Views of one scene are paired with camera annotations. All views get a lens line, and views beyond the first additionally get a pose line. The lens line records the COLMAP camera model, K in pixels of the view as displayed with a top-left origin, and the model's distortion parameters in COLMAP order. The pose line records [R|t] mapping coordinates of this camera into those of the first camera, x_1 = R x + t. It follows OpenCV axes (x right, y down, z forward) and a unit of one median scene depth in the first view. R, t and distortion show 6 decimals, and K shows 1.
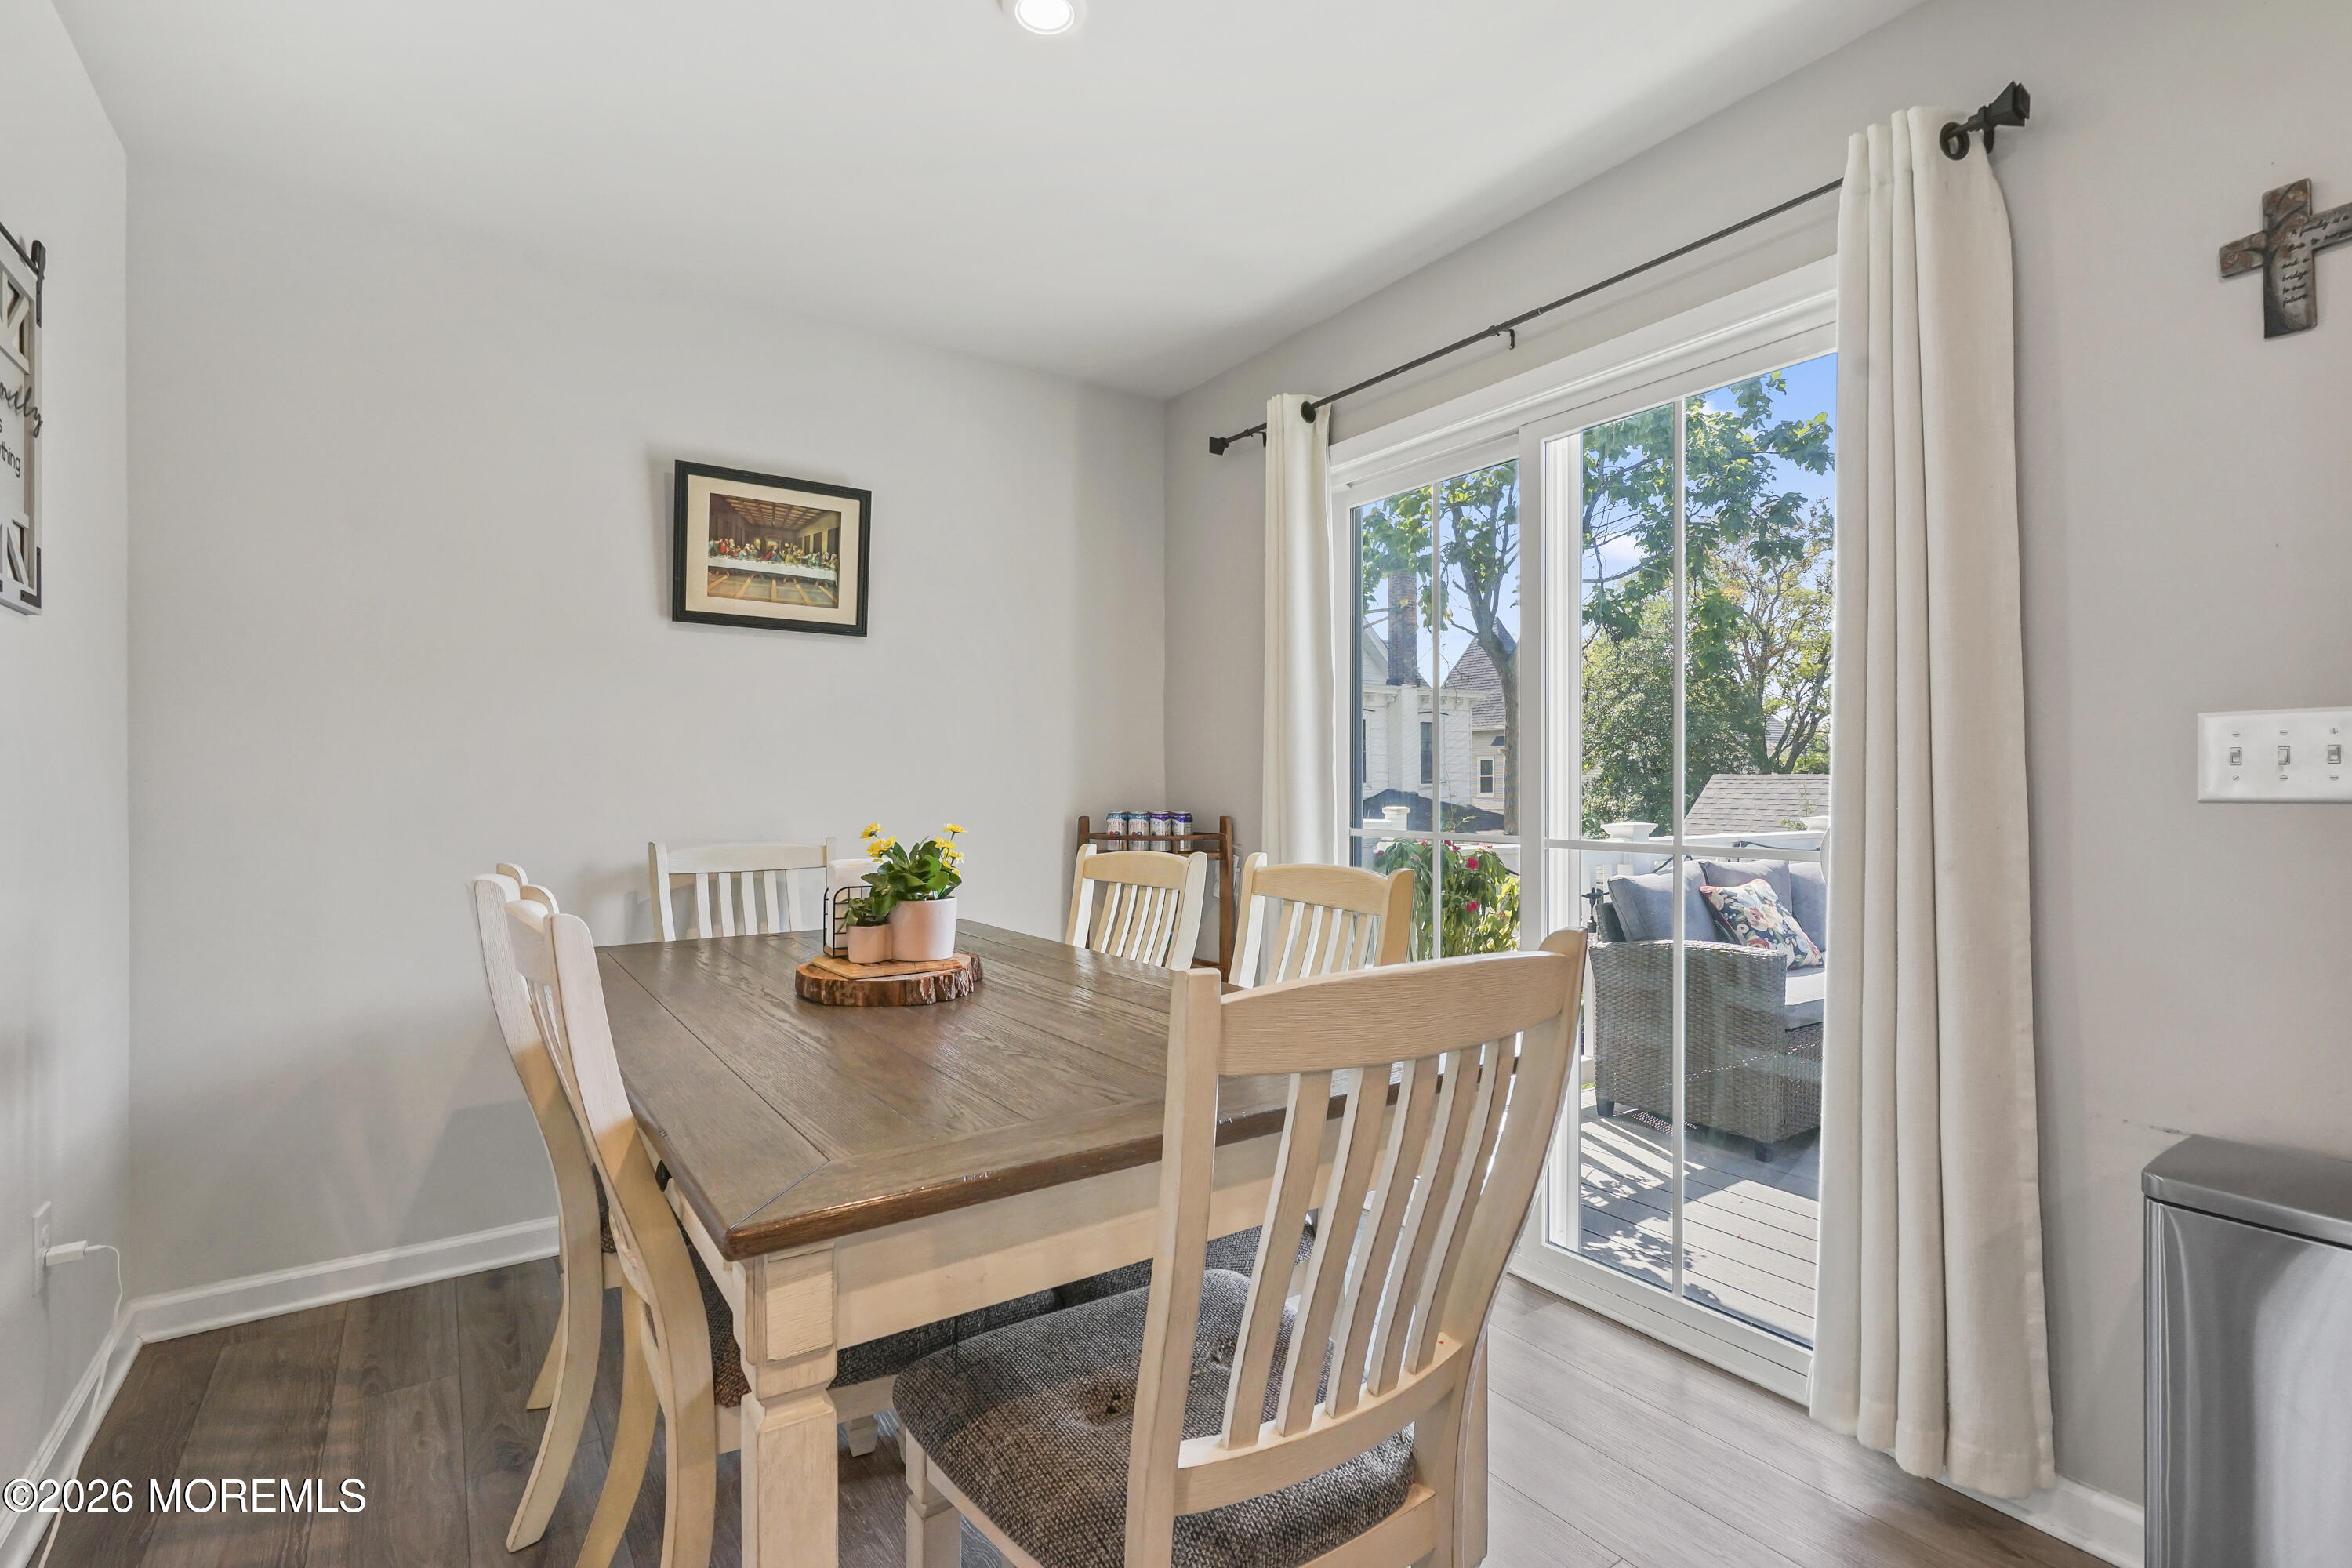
lens RADIAL K [[1081.2, 0, 1171.5], [0, 1081.2, 792.0], [0, 0, 1]] dist [0.001538, 0.000414]
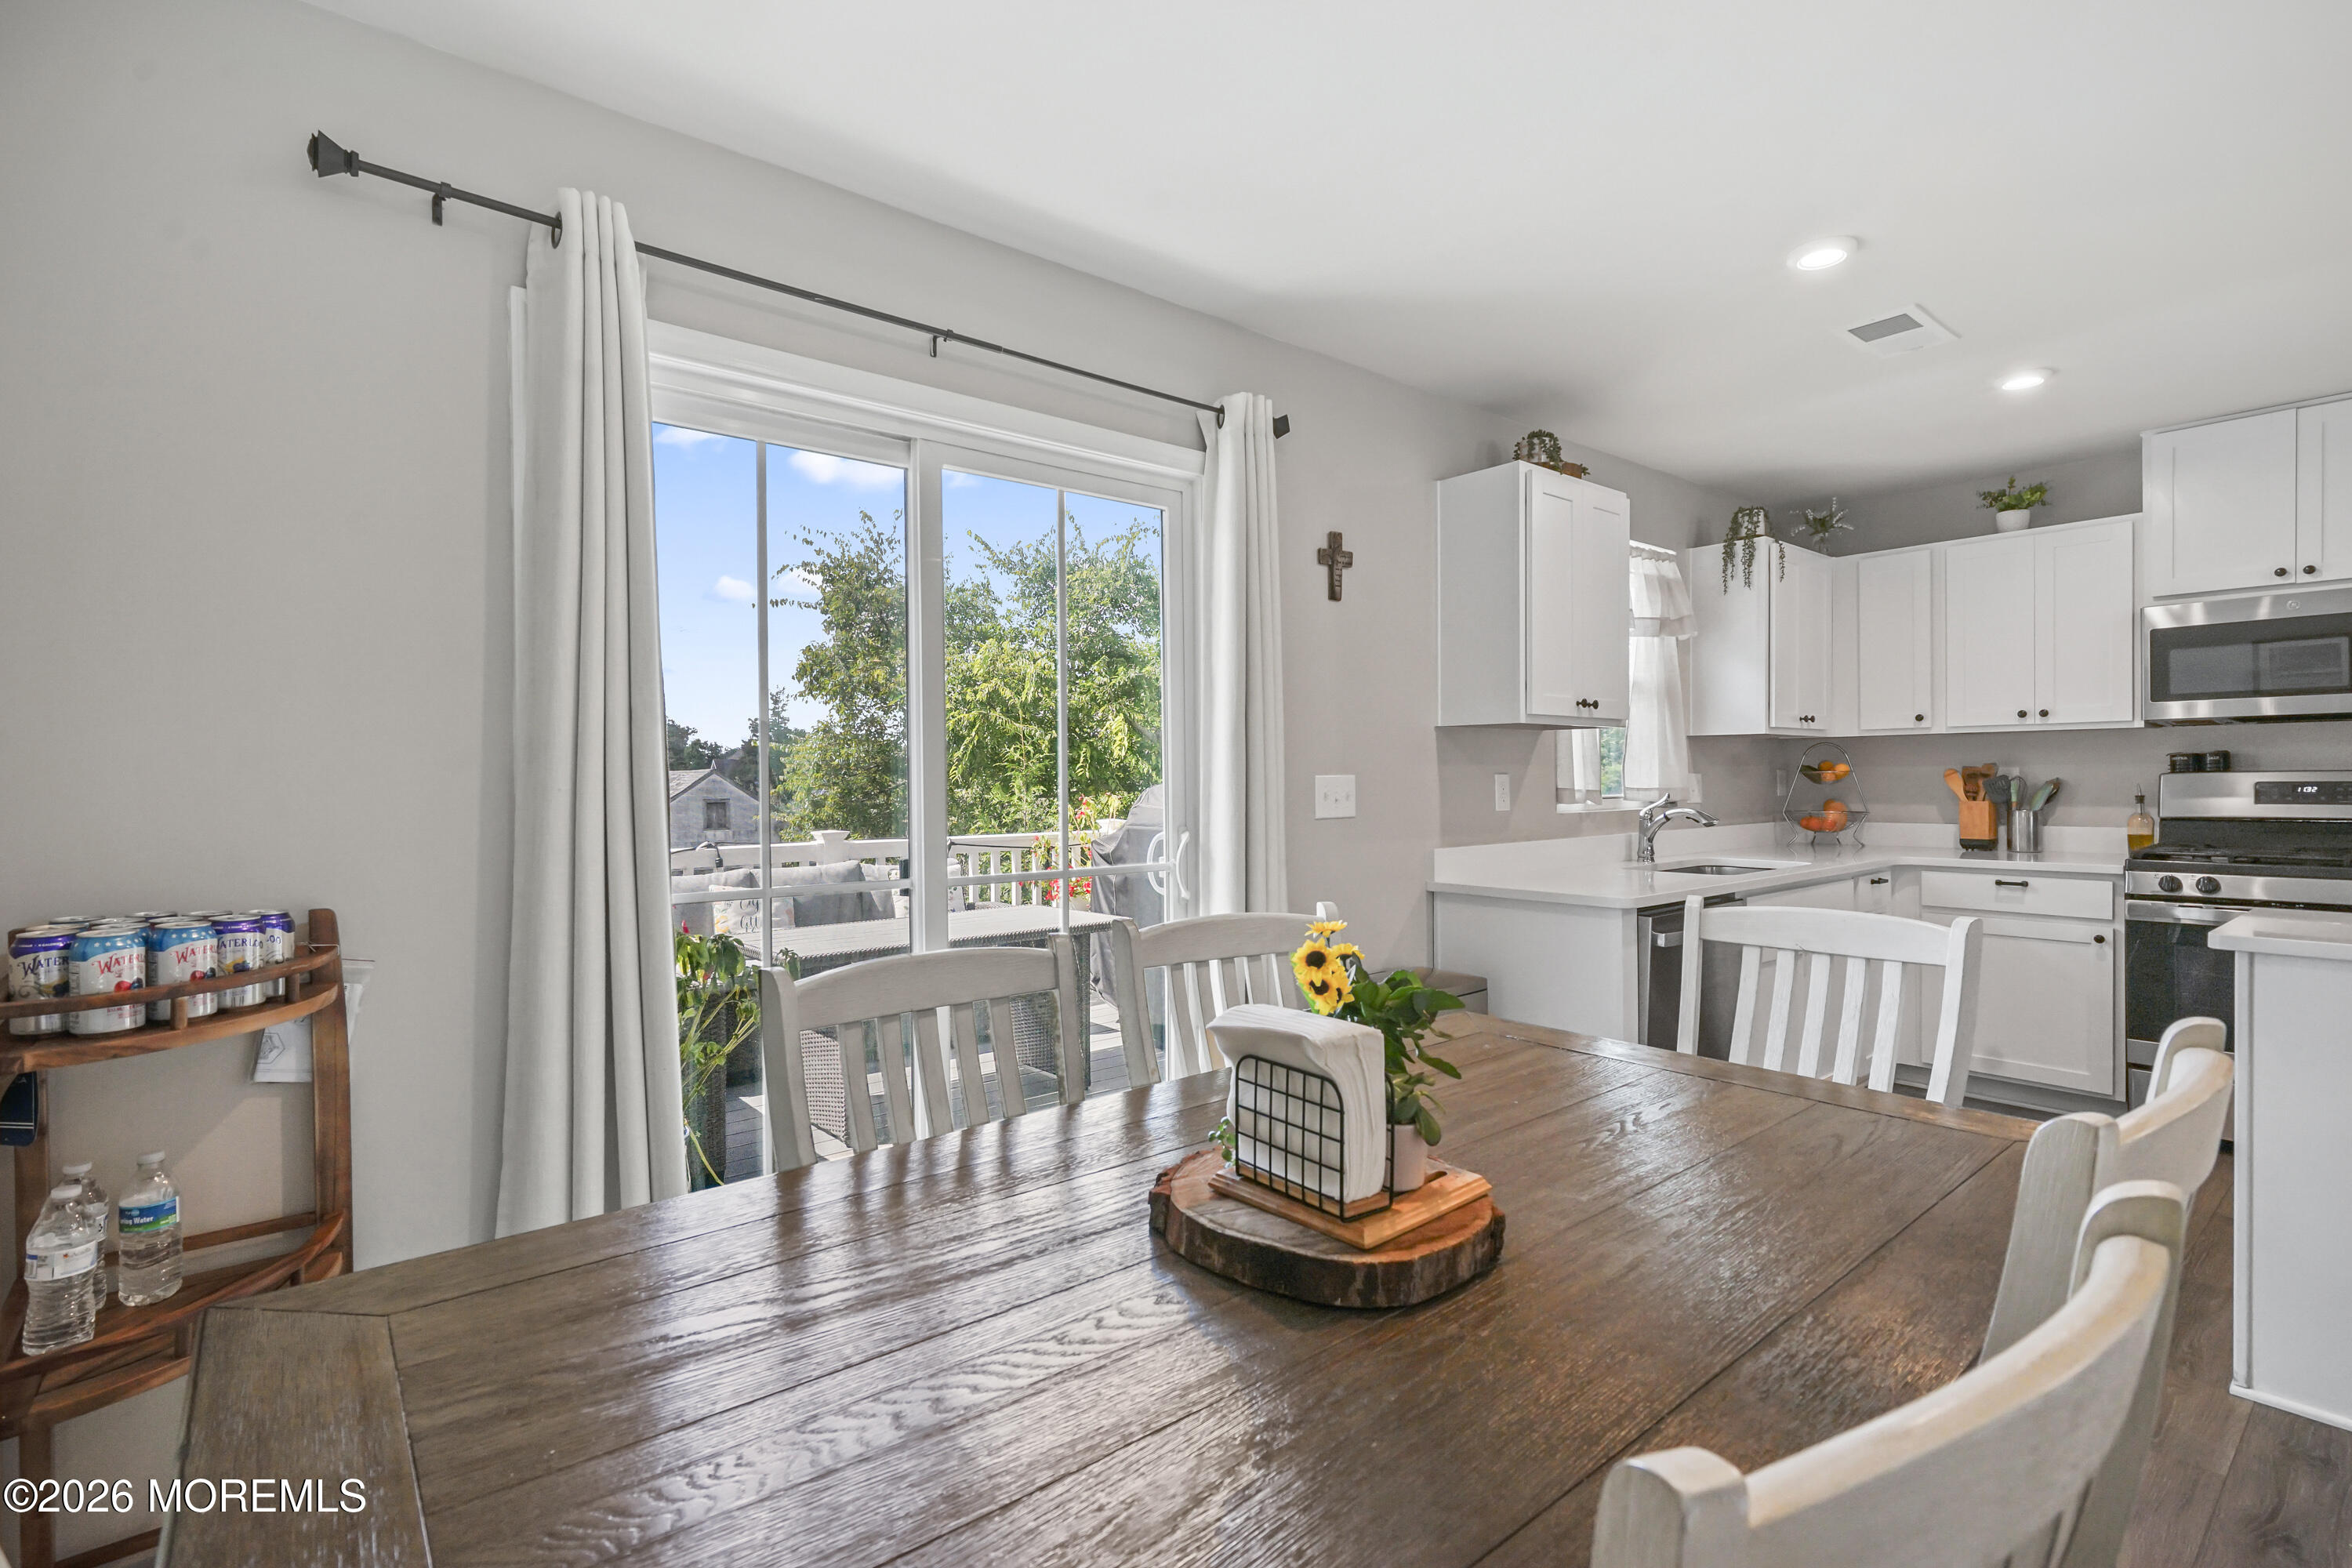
lens RADIAL K [[1093.1, 0, 1164.3], [0, 1093.1, 788.4], [0, 0, 1]] dist [-0.004692, 0.000549]
pose [[-0.080312, -0.004947, 0.996758, -0.554811], [0.015028, 0.999868, 0.006173, -0.034800], [-0.996656, 0.015475, -0.080227, 0.762901]]
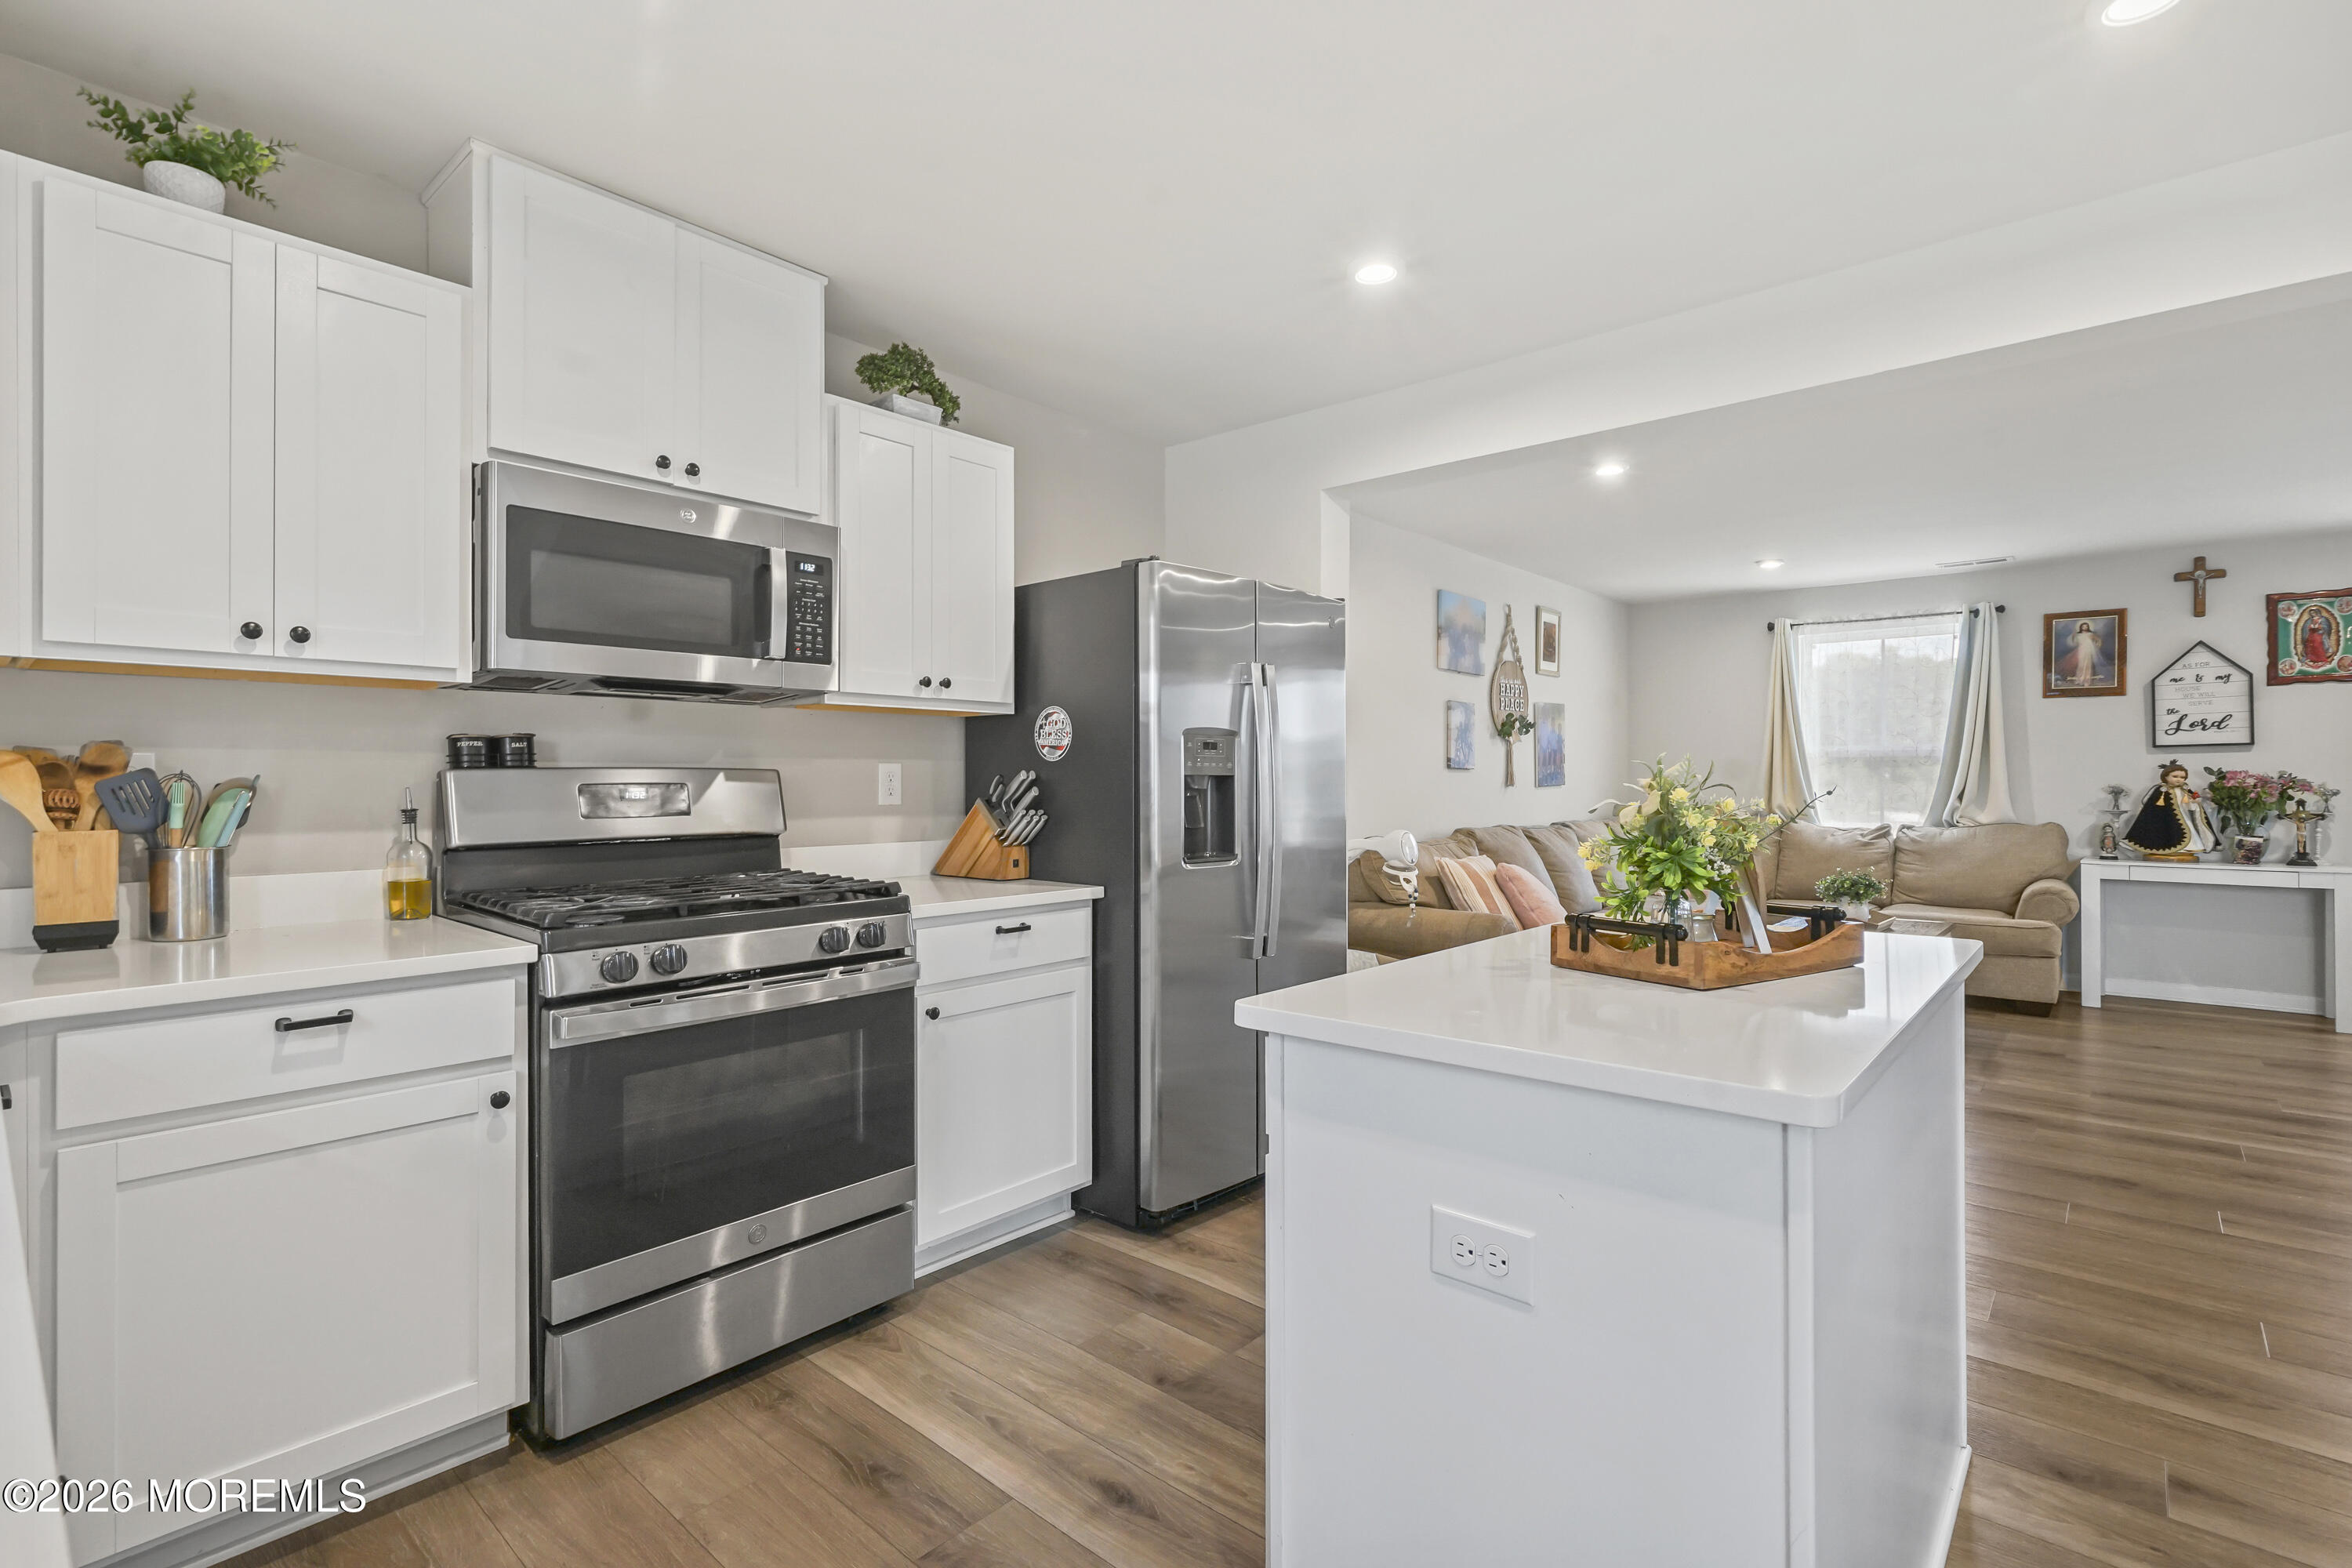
lens RADIAL K [[1089.6, 0, 1155.7], [0, 1089.6, 778.4], [0, 0, 1]] dist [-0.003610, 0.000076]
pose [[-0.971819, 0.005125, -0.235673, 0.423476], [0.003876, 0.999976, 0.005763, -0.022079], [0.235697, 0.004687, -0.971815, 0.264014]]
